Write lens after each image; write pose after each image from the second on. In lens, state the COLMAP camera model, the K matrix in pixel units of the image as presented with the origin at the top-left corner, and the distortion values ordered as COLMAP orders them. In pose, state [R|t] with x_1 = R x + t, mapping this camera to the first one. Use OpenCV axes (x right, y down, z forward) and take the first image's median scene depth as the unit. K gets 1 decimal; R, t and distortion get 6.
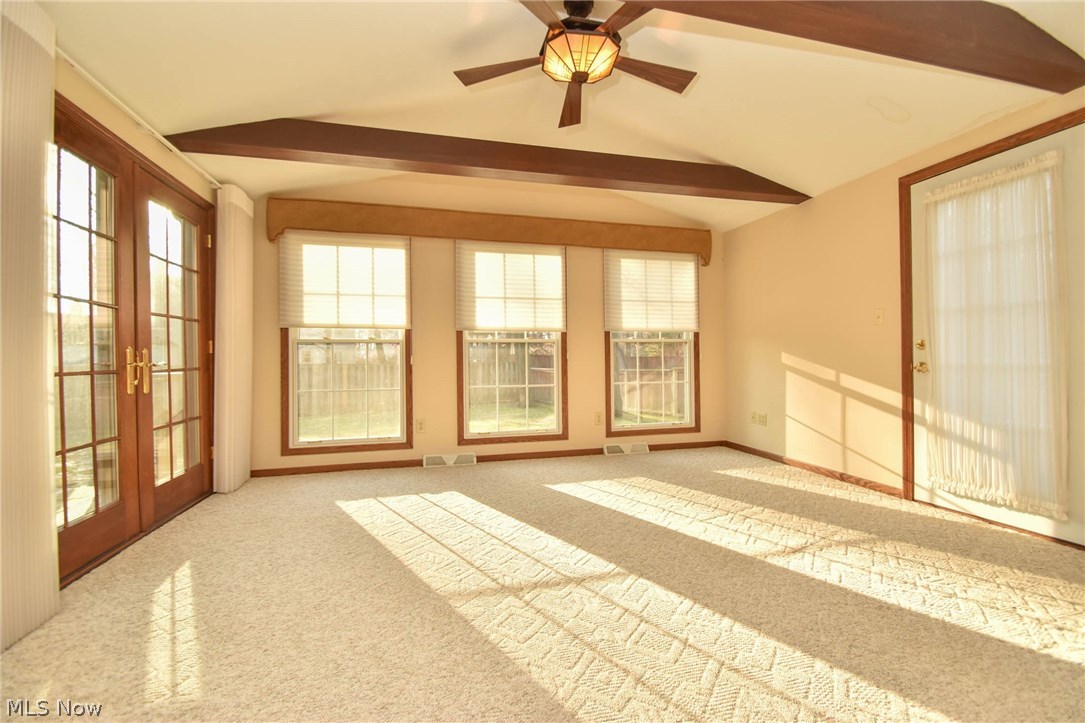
lens RADIAL K [[477.7, 0, 554.3], [0, 477.7, 360.8], [0, 0, 1]] dist [-0.034376, -0.002401]
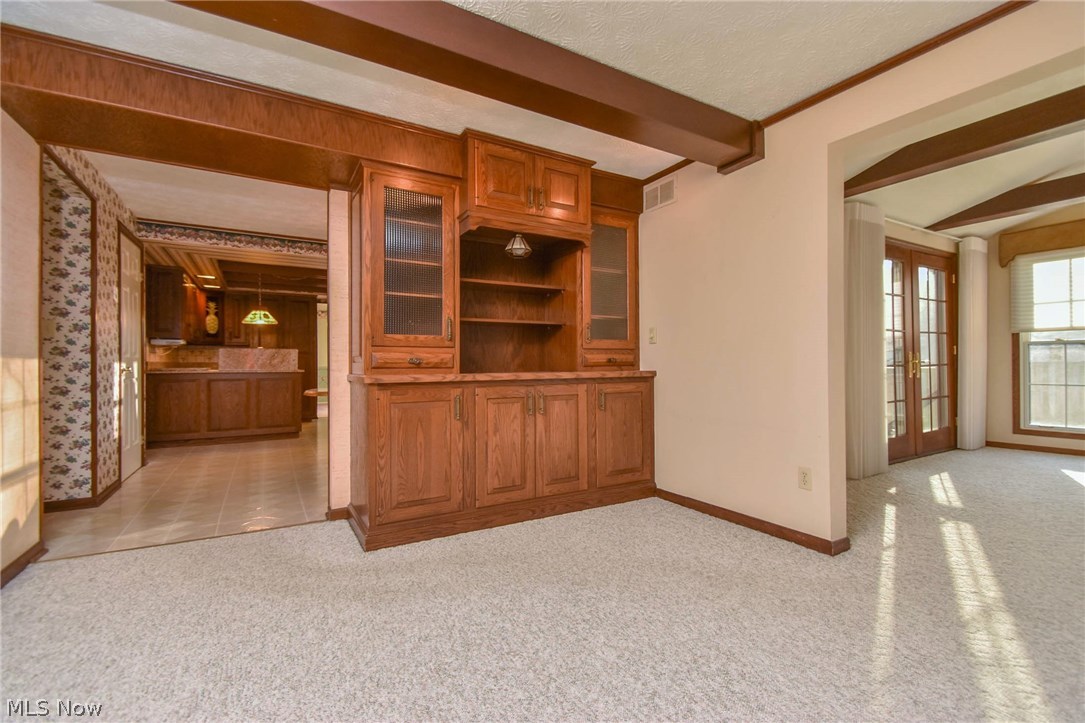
lens RADIAL K [[477.7, 0, 507.6], [0, 477.7, 366.1], [0, 0, 1]] dist [-0.034376, -0.002401]
pose [[0.201997, 0.001842, -0.979384, 0.418115], [0.003152, 0.999992, 0.002531, 0.013904], [0.979381, -0.003599, 0.201989, -0.700215]]
